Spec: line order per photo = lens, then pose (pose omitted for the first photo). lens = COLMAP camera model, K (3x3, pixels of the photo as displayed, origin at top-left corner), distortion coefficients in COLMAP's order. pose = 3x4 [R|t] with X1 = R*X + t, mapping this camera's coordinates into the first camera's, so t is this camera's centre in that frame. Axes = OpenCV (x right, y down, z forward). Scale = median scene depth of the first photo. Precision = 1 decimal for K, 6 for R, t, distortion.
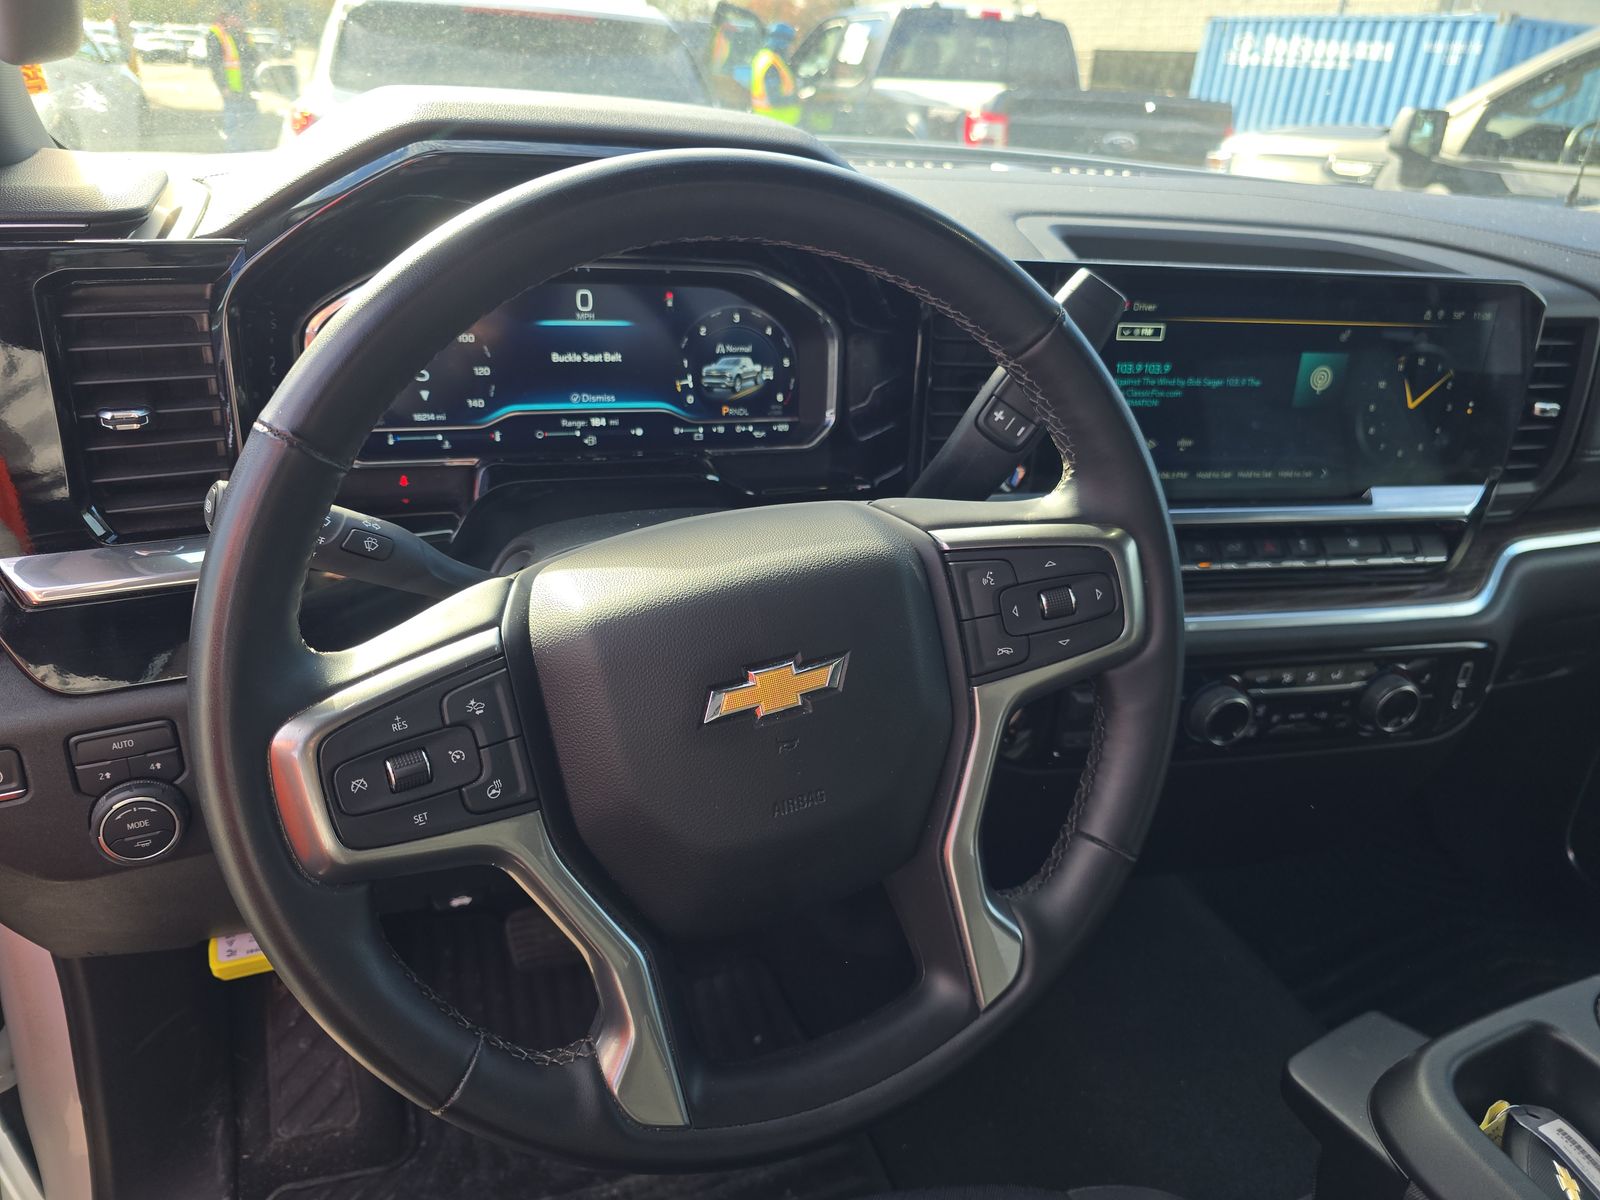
lens RADIAL K [[1069.9, 0, 793.2], [0, 1069.9, 608.1], [0, 0, 1]] dist [0.046472, -0.044408]
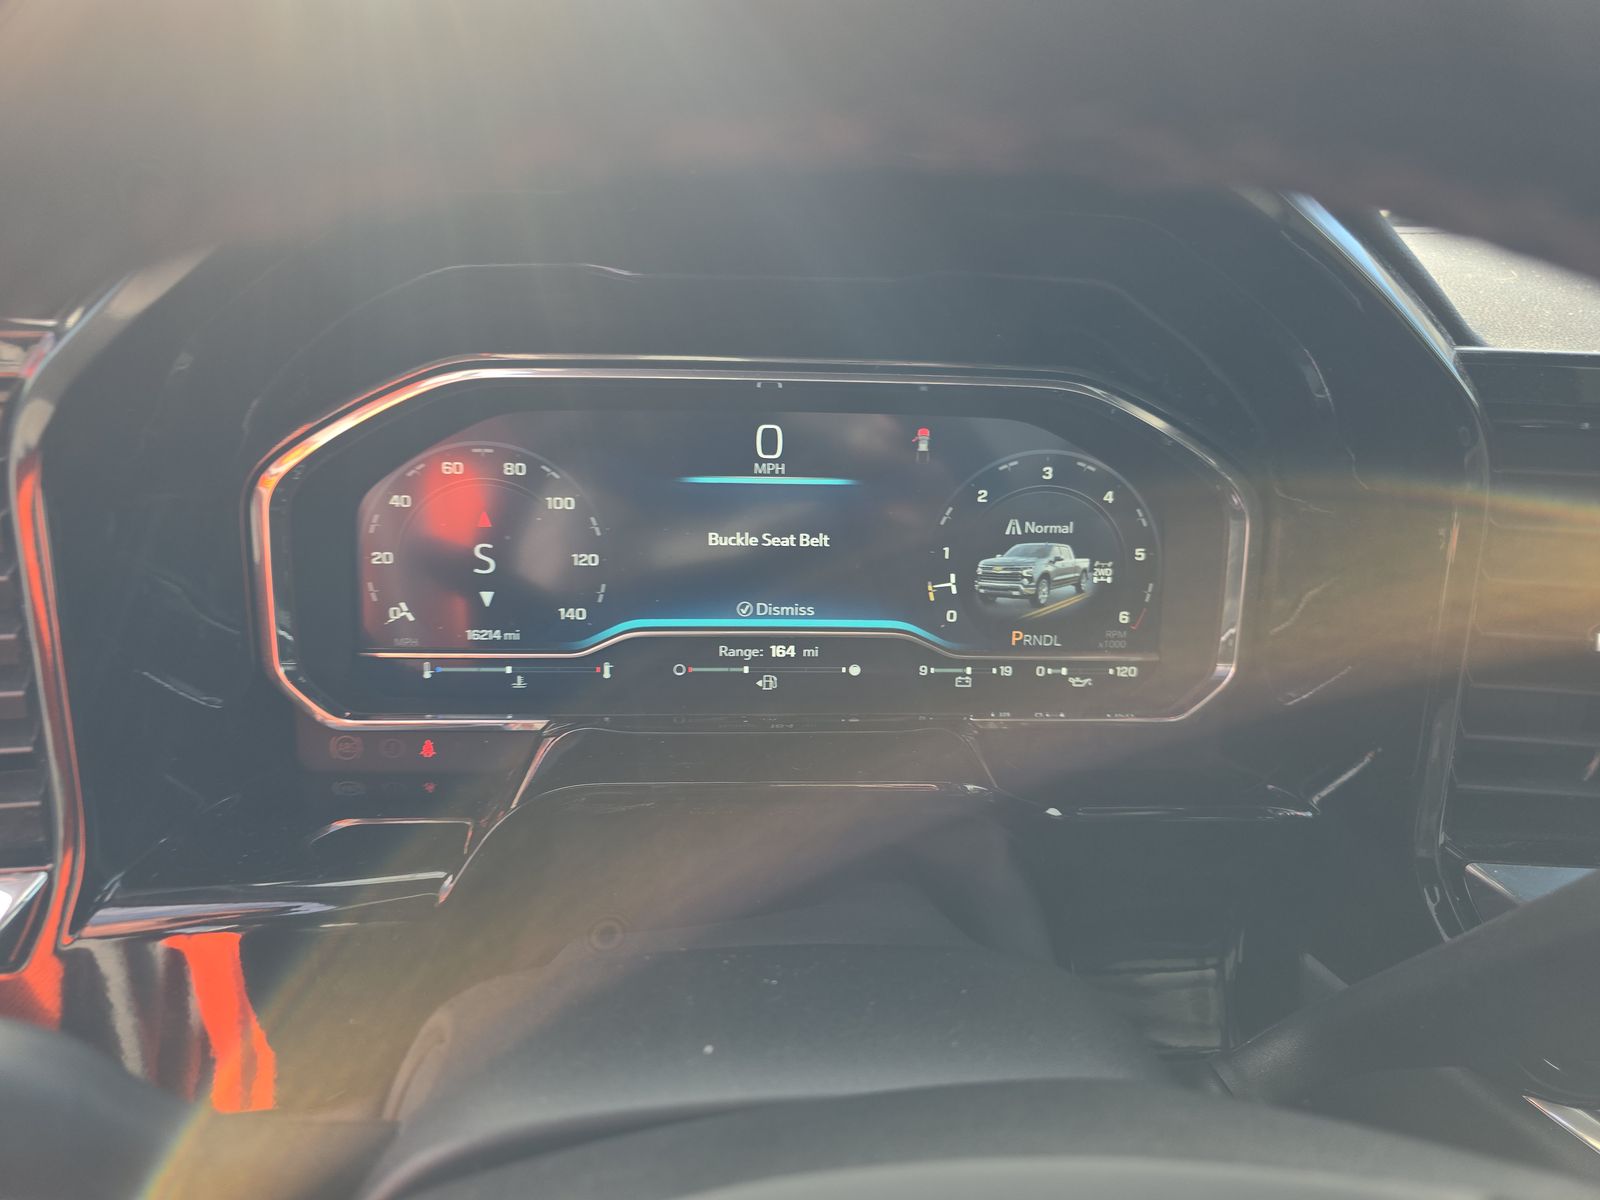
lens RADIAL K [[1069.9, 0, 789.9], [0, 1069.9, 616.1], [0, 0, 1]] dist [0.046472, -0.044408]
pose [[0.952275, 0.047479, -0.301527, -0.010238], [-0.087330, 0.988915, -0.120087, -0.129410], [0.292483, 0.140689, 0.945865, 0.485912]]
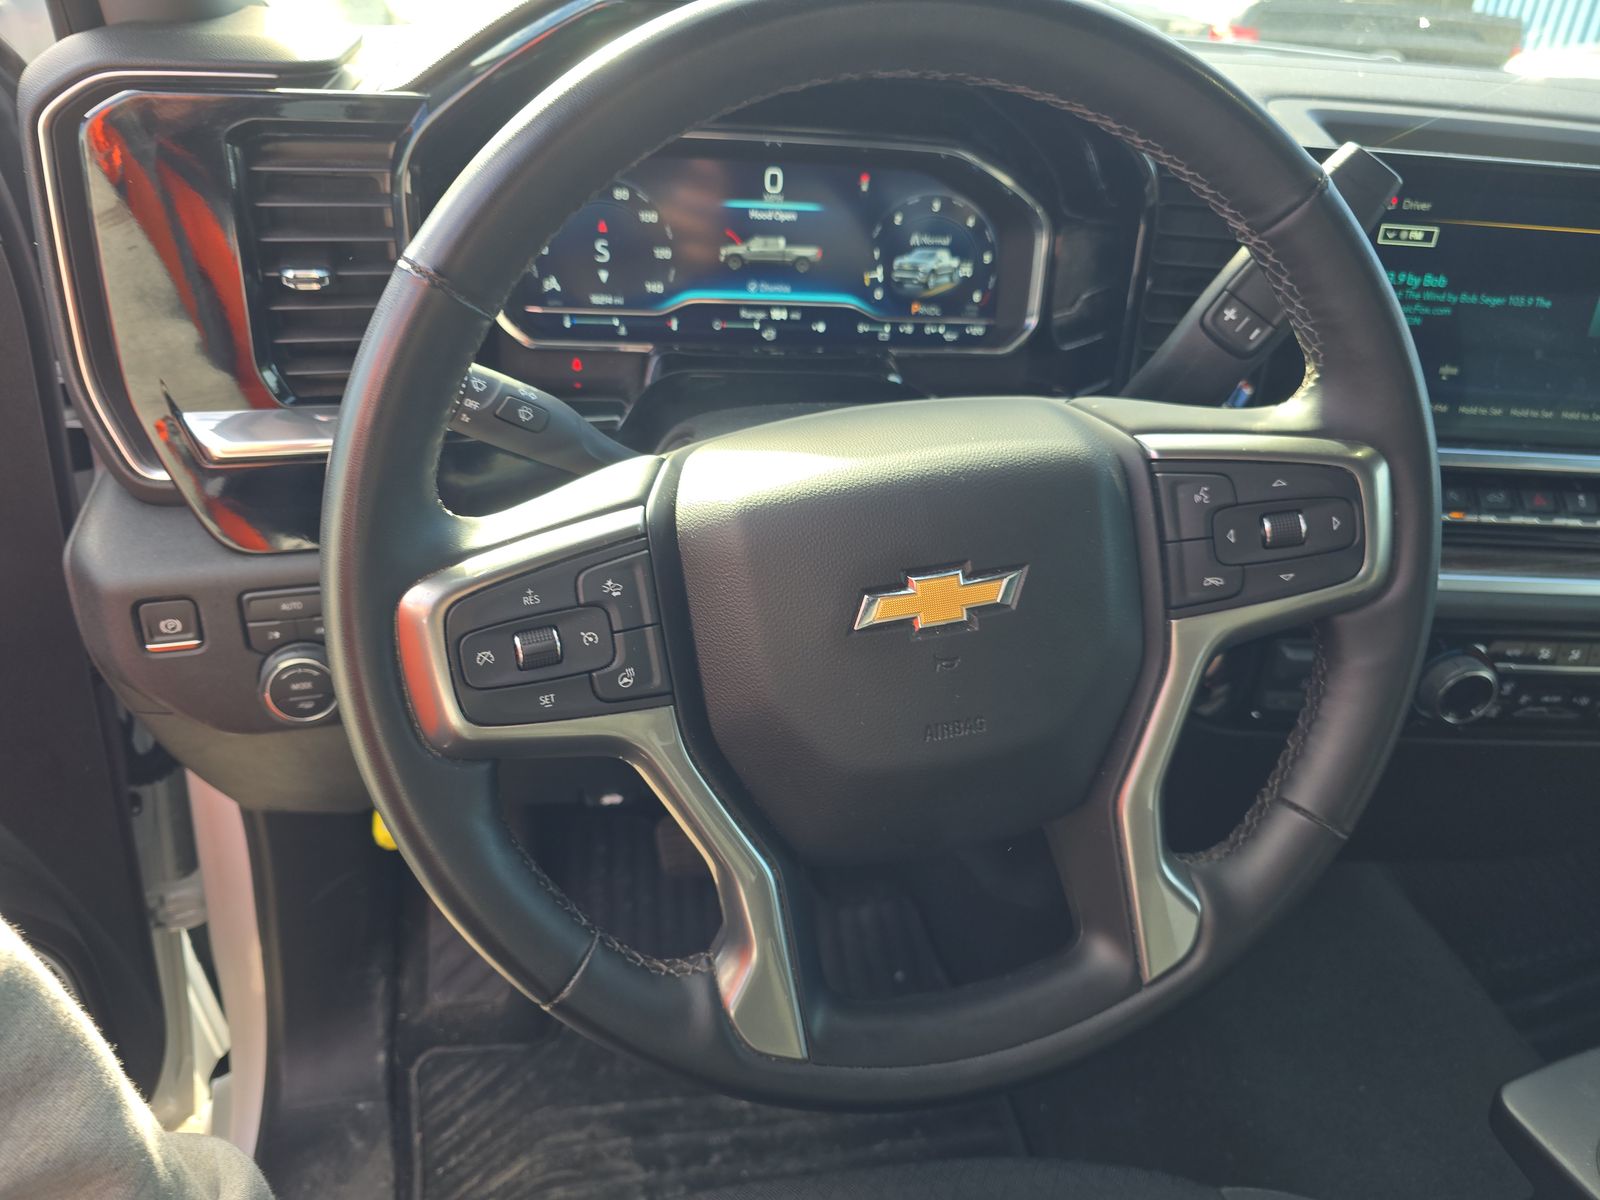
lens RADIAL K [[1069.9, 0, 798.9], [0, 1069.9, 596.6], [0, 0, 1]] dist [0.046472, -0.044408]
pose [[0.983733, 0.082324, -0.159662, 0.006698], [-0.074372, 0.995703, 0.055173, 0.020832], [0.163519, -0.042401, 0.985629, 0.065423]]
